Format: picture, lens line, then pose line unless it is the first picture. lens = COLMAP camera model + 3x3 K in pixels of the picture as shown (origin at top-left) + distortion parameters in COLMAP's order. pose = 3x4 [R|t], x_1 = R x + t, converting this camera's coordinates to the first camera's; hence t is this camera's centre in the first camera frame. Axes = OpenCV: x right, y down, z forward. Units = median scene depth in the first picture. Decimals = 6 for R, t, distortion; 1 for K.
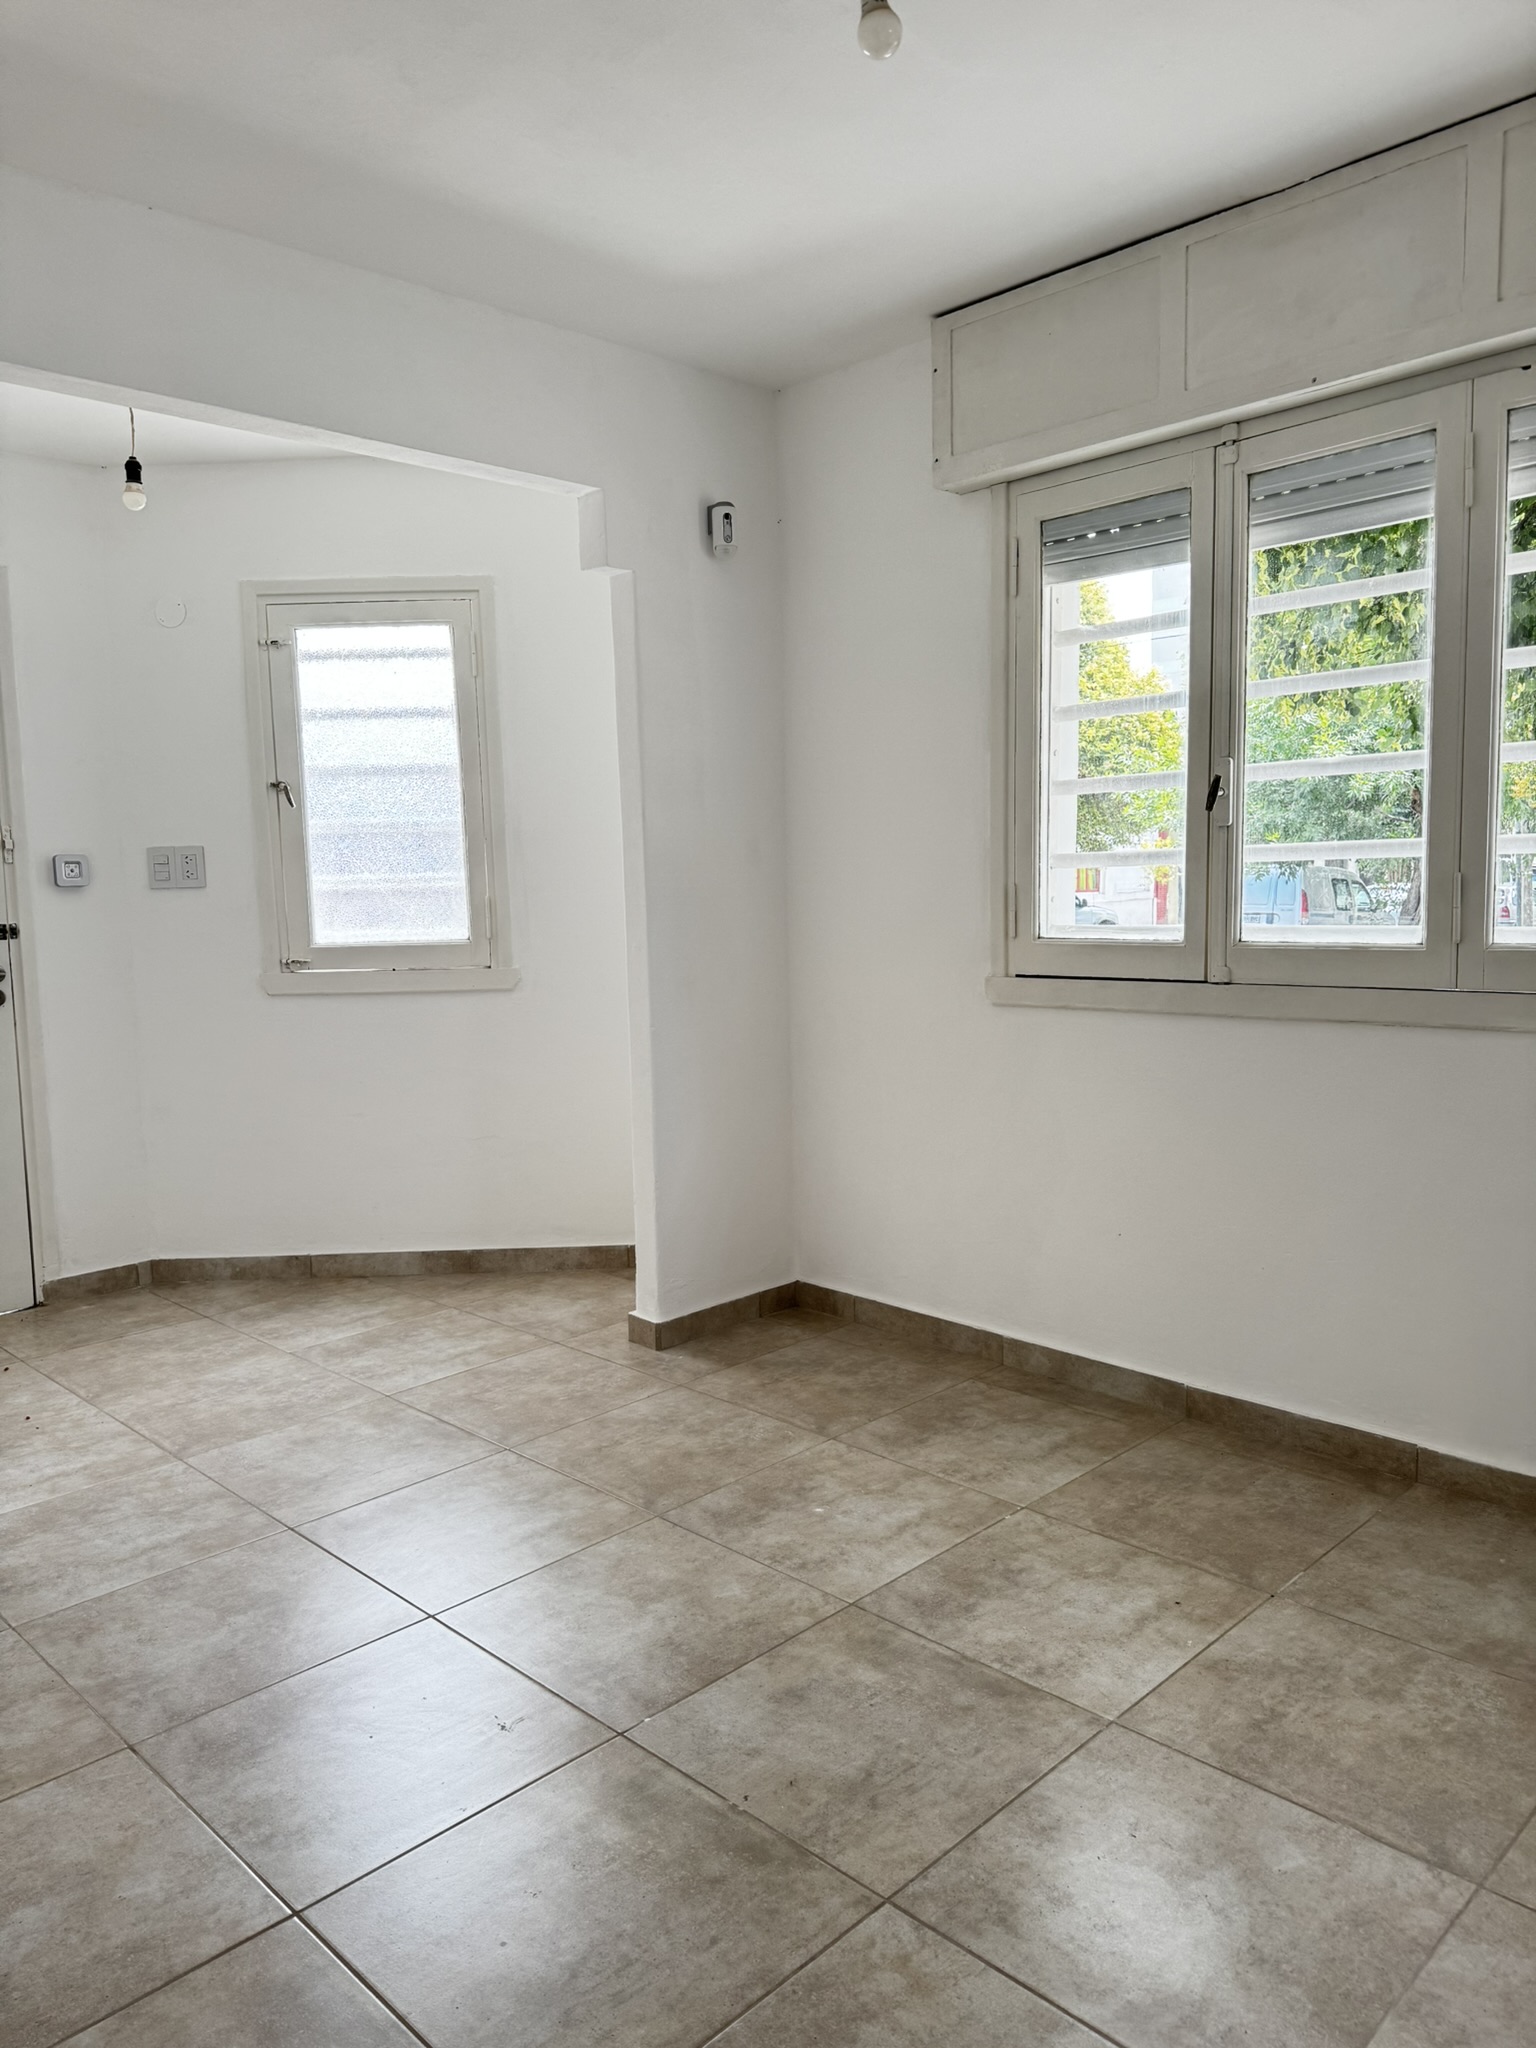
lens RADIAL K [[1434.8, 0, 768.0], [0, 1434.8, 1024.0], [0, 0, 1]] dist [0.081966, -0.095921]
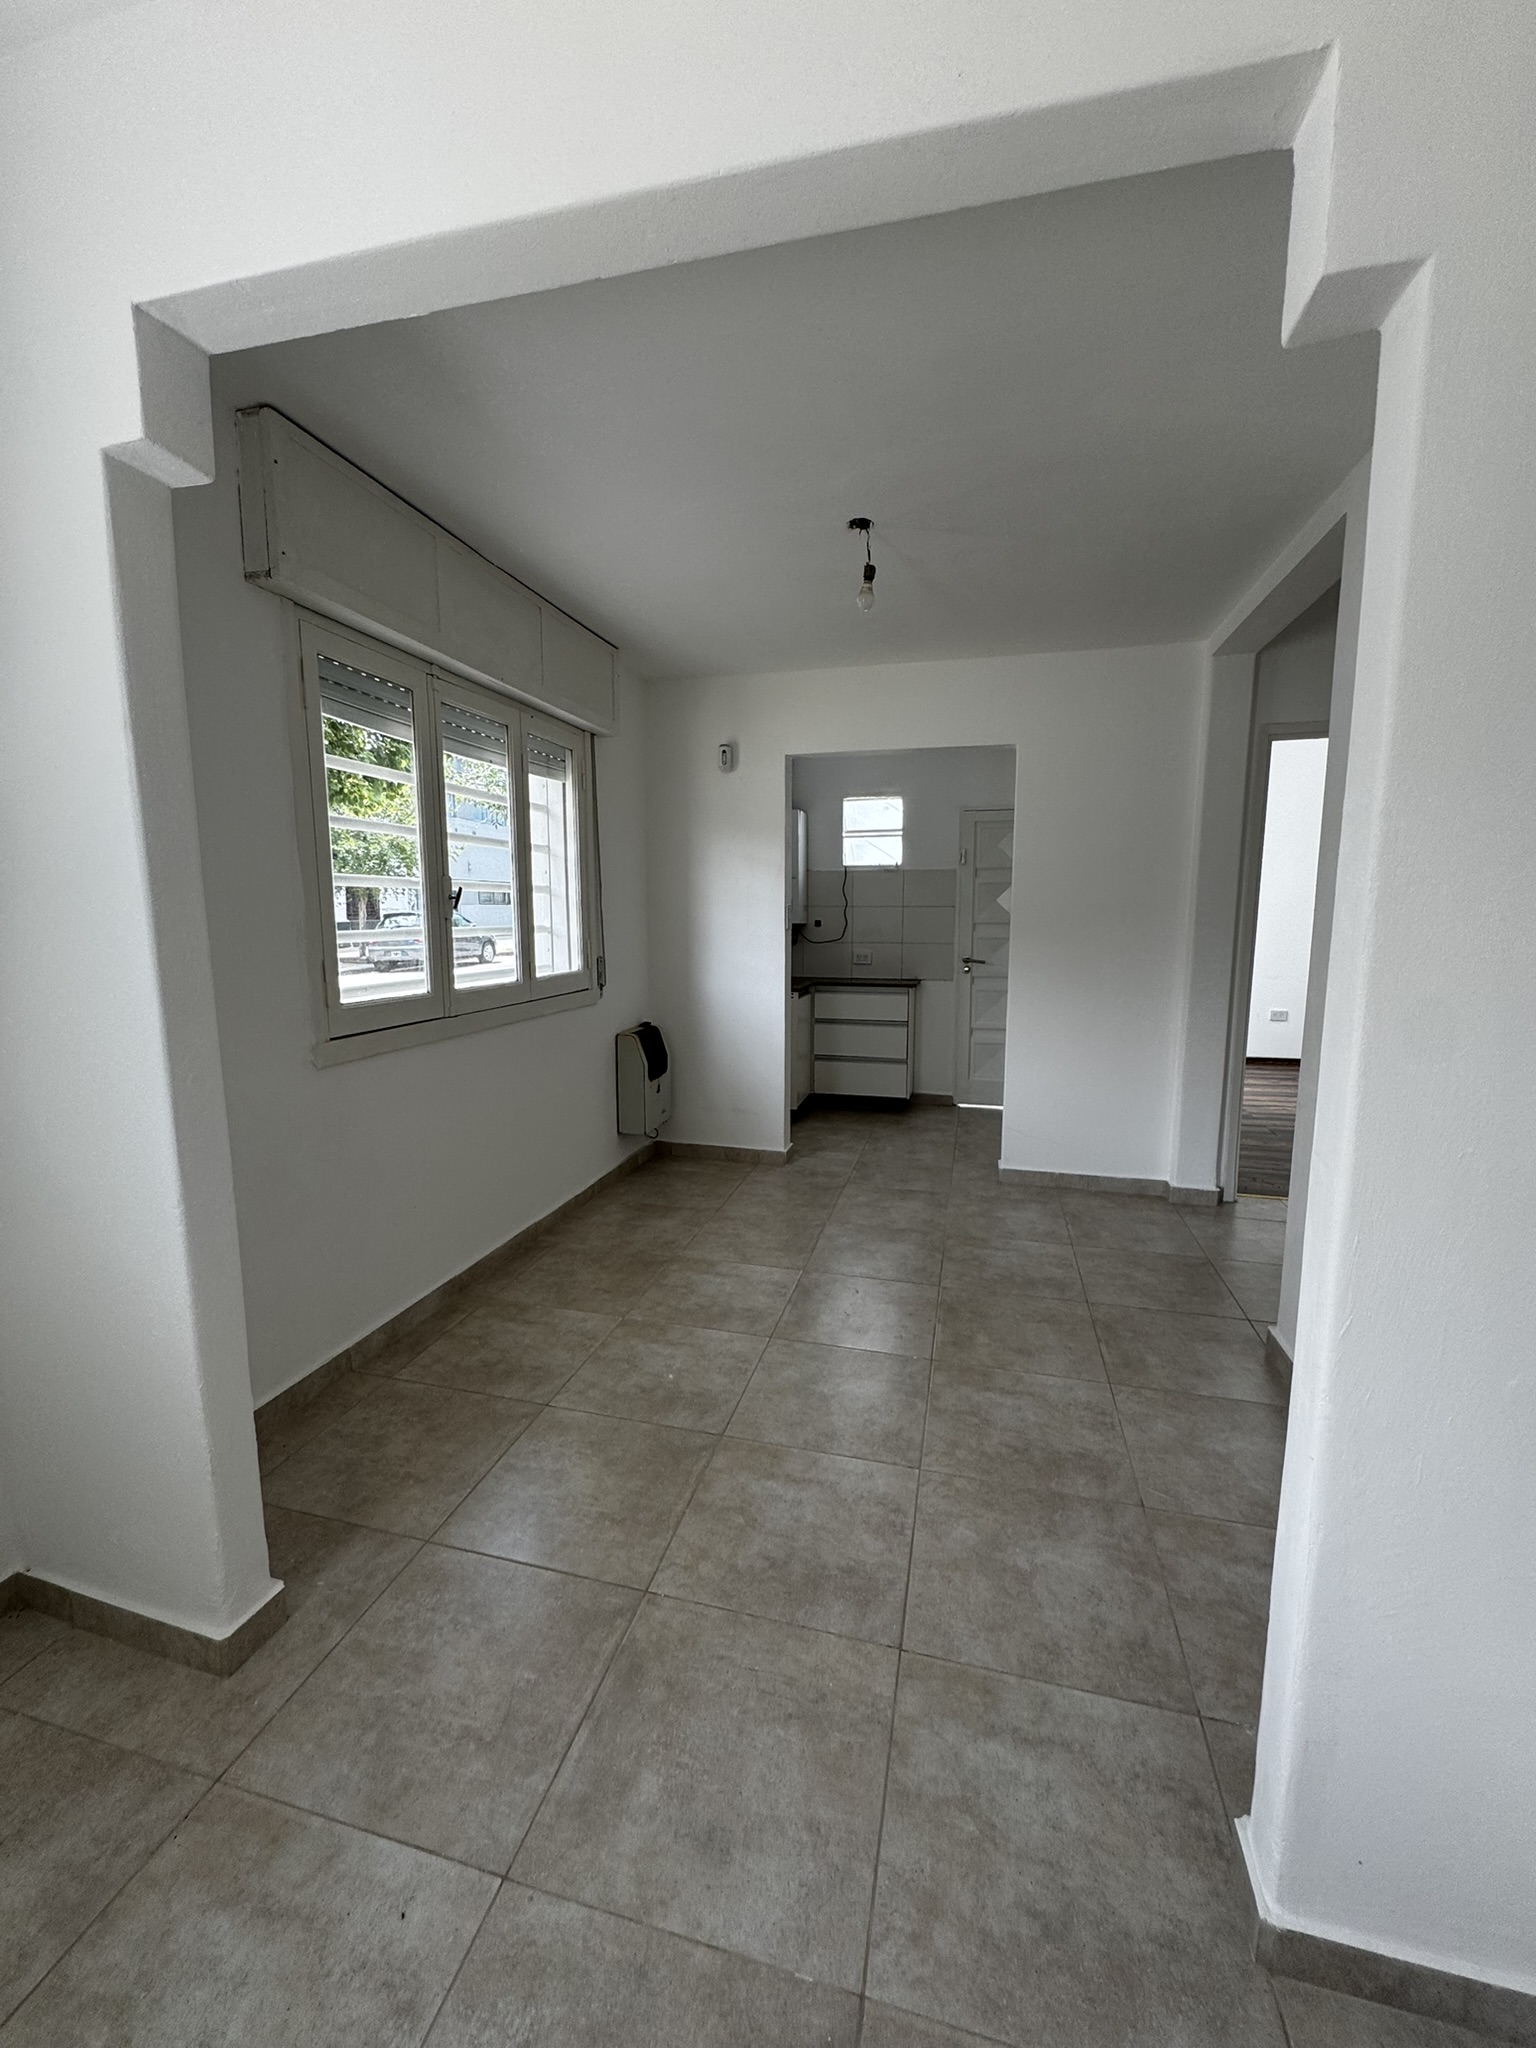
lens RADIAL K [[818.3, 0, 774.2], [0, 818.3, 1019.3], [0, 0, 1]] dist [0.000640, 0.000229]
pose [[-0.512285, -0.091162, 0.853964, -0.697746], [0.094268, 0.982373, 0.161420, -0.148311], [-0.853626, 0.163195, -0.494661, 1.256707]]
